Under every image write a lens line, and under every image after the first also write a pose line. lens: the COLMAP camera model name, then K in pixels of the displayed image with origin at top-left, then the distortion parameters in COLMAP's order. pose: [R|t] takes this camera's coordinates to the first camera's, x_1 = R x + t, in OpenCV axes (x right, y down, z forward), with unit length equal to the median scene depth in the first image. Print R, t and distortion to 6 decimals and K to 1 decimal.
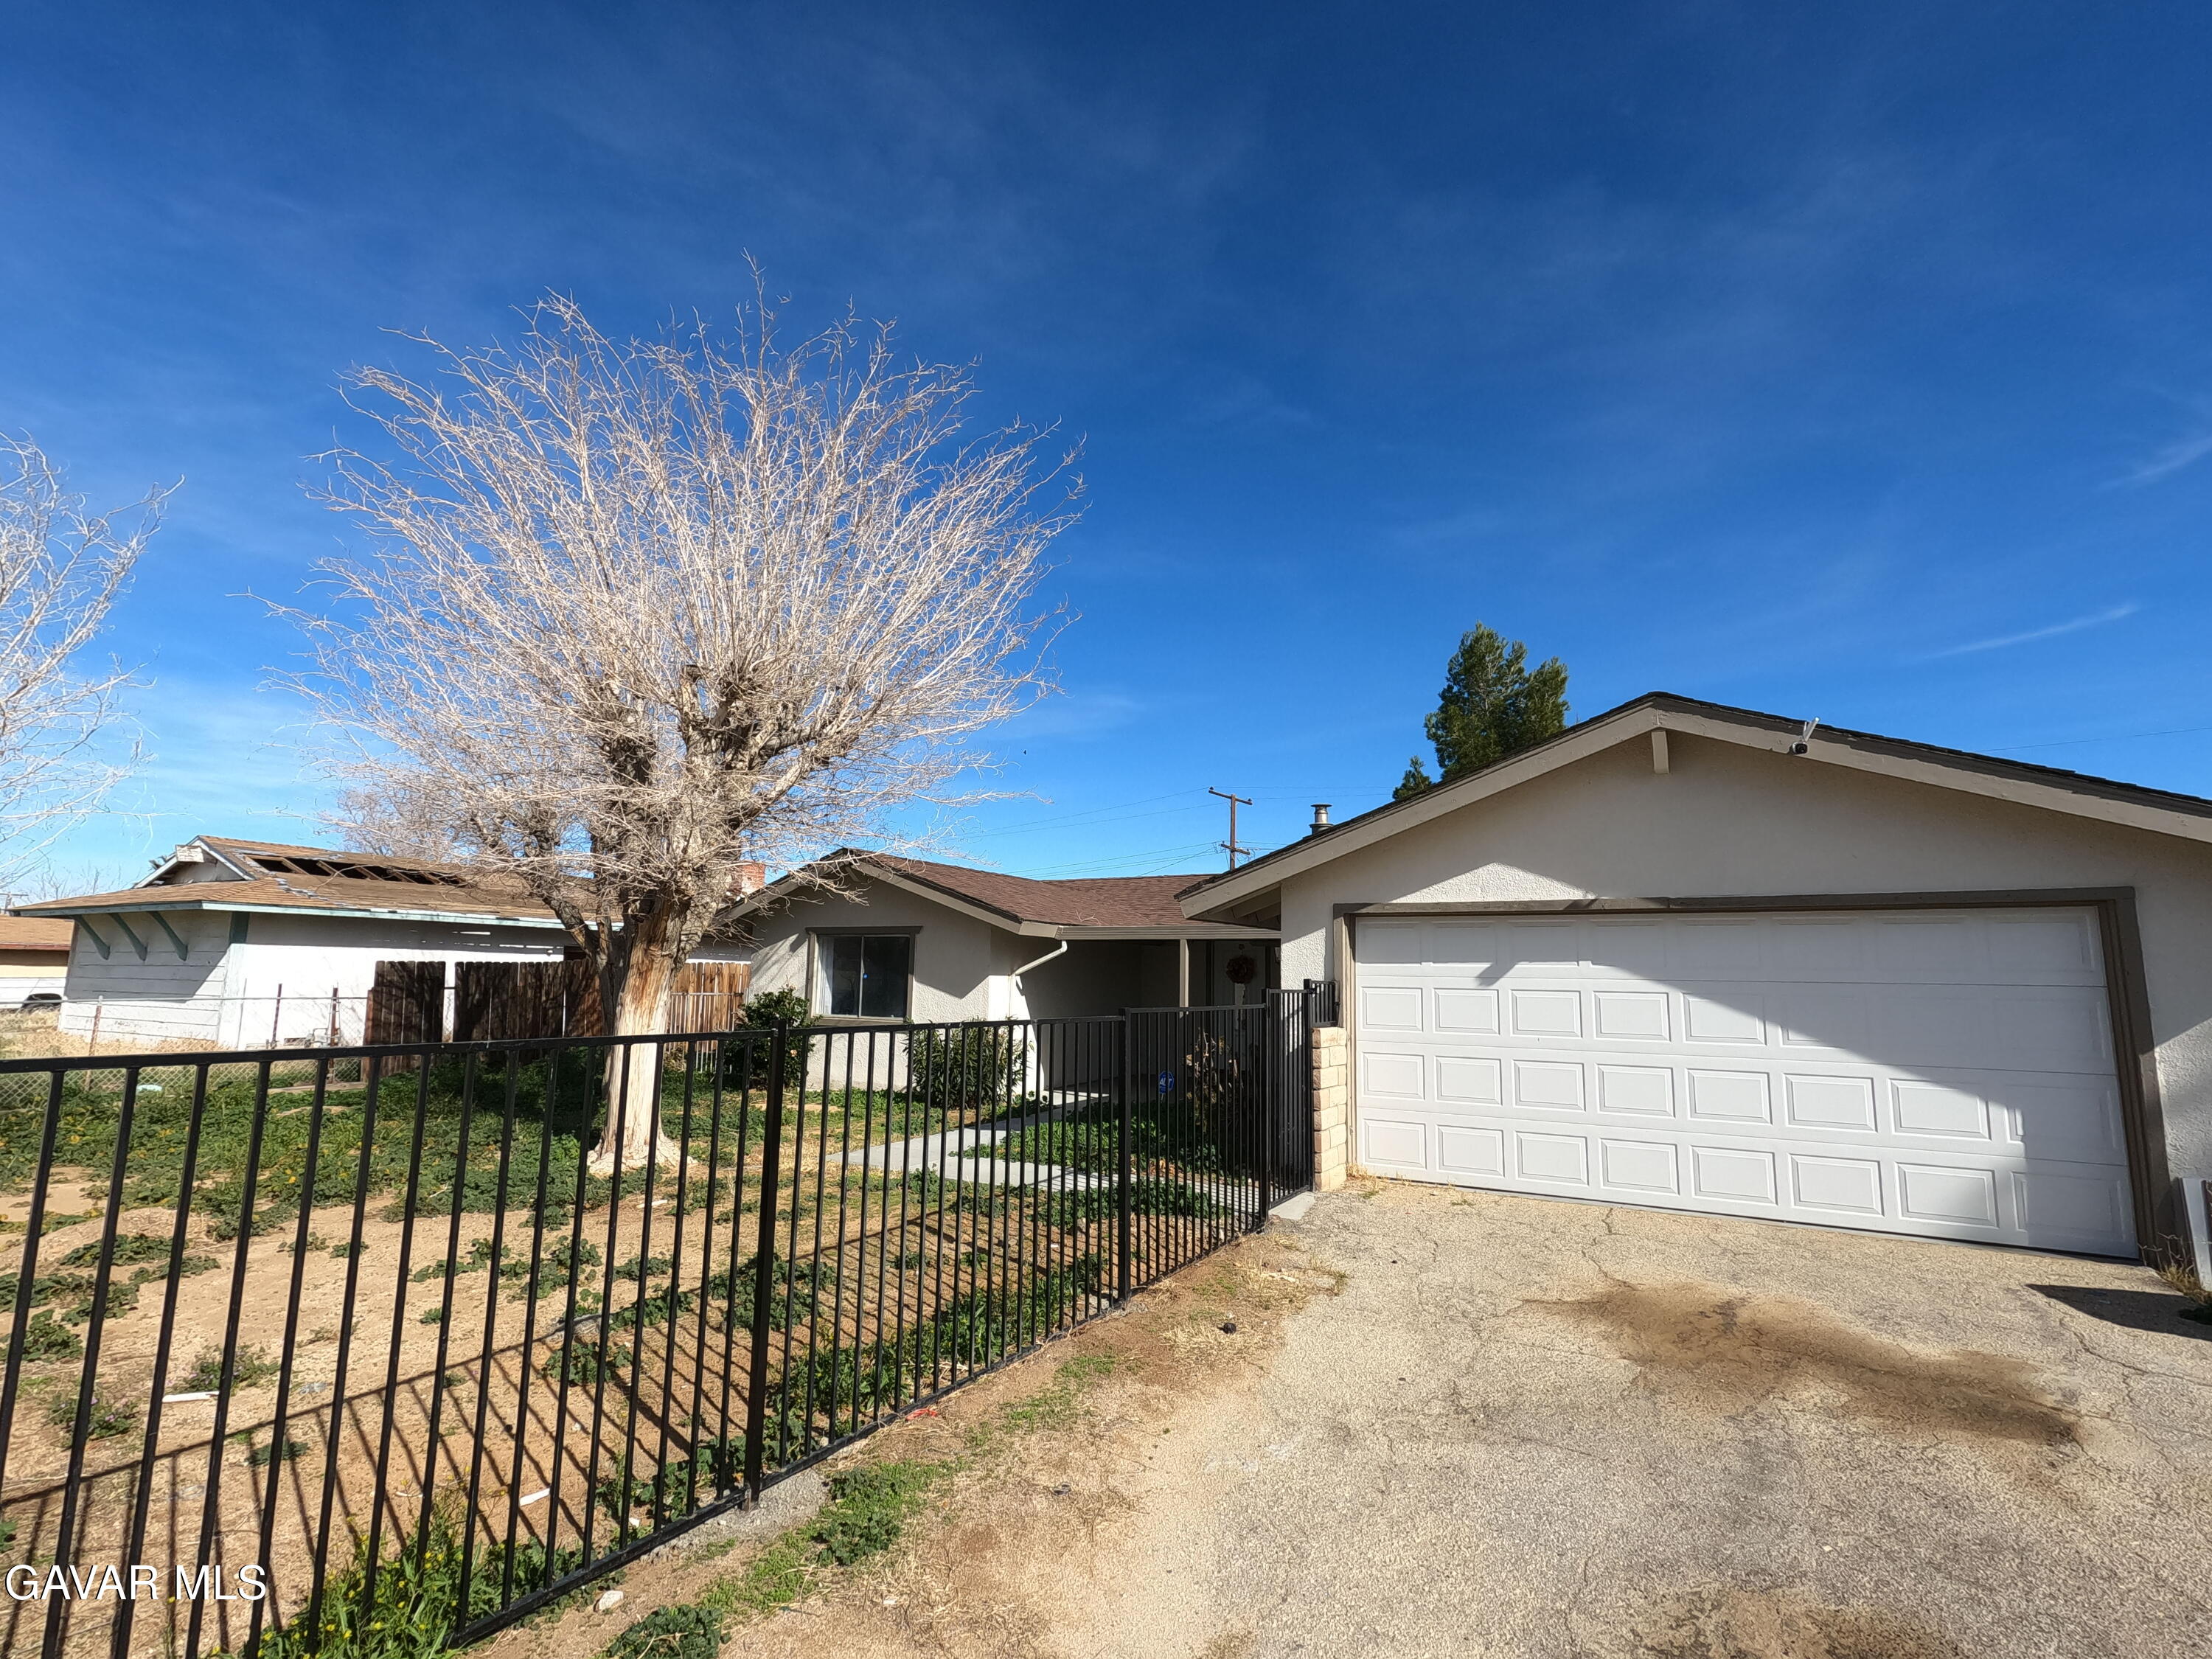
lens RADIAL K [[1059.3, 0, 1106.0], [0, 1059.3, 829.5], [0, 0, 1]] dist [0.001636, 0.000061]
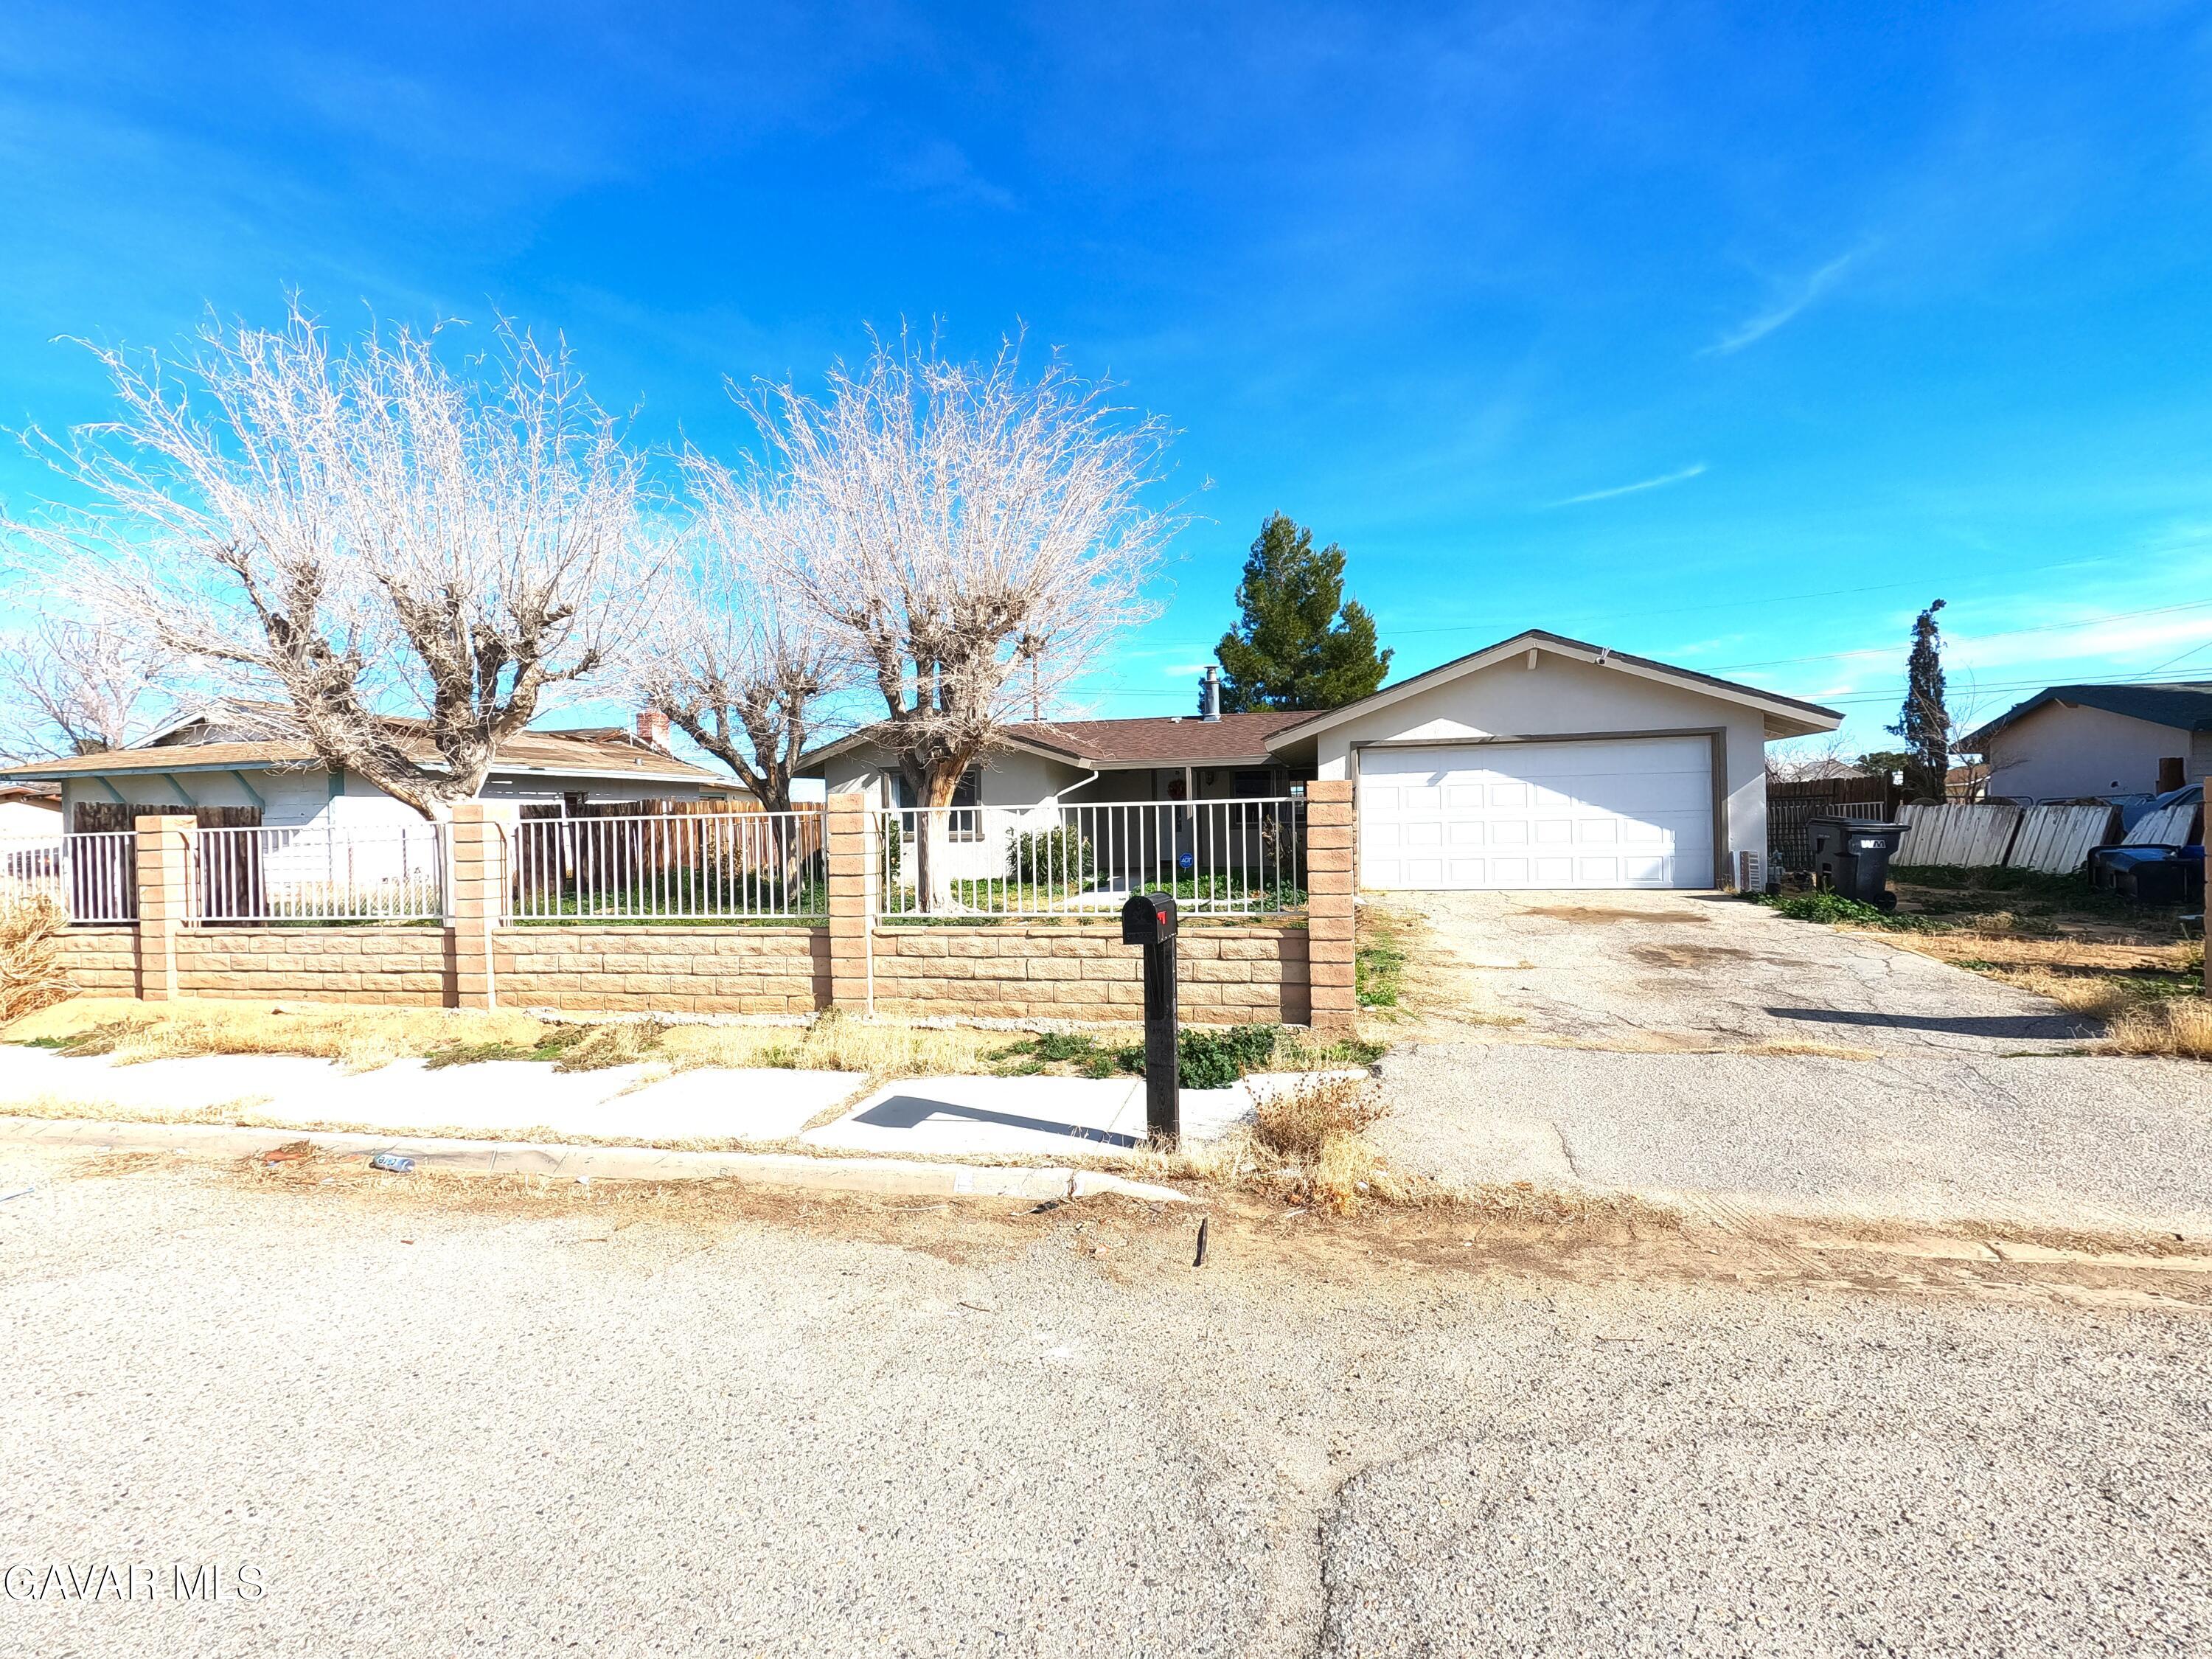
lens RADIAL K [[1059.3, 0, 1106.0], [0, 1059.3, 829.5], [0, 0, 1]] dist [0.001636, 0.000061]
pose [[0.960483, -0.042491, 0.275075, -0.665710], [0.000254, 0.988412, 0.151794, -0.052392], [-0.278337, -0.145726, 0.949364, -0.576346]]
